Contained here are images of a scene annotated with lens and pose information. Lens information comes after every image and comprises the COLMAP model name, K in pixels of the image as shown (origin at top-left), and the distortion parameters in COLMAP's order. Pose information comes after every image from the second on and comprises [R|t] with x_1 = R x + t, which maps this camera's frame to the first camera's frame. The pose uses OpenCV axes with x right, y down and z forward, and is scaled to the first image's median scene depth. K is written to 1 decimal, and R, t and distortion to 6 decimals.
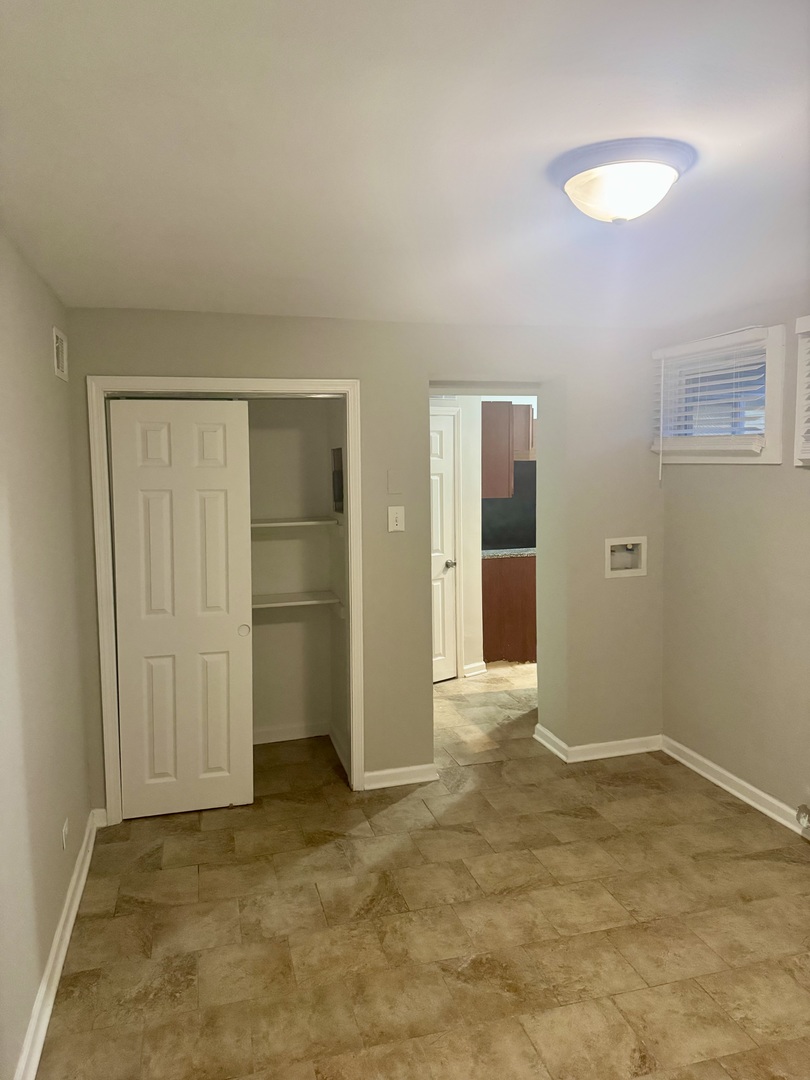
lens RADIAL K [[774.3, 0, 405.0], [0, 774.3, 540.0], [0, 0, 1]] dist [-0.000756, -0.001504]
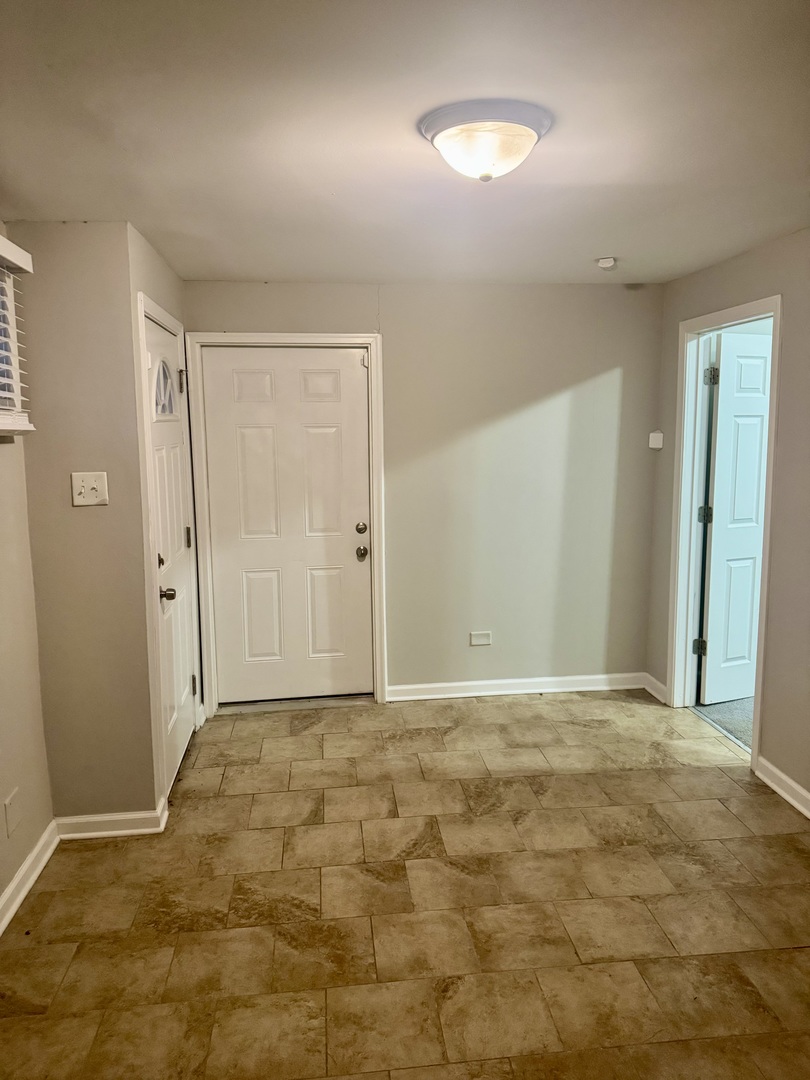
lens RADIAL K [[774.3, 0, 405.0], [0, 774.3, 540.0], [0, 0, 1]] dist [-0.000756, -0.001504]
pose [[-0.987397, 0.002038, 0.158247, 0.190798], [0.041244, 0.968678, 0.244871, -0.160186], [-0.152792, 0.248312, -0.956554, 1.791803]]
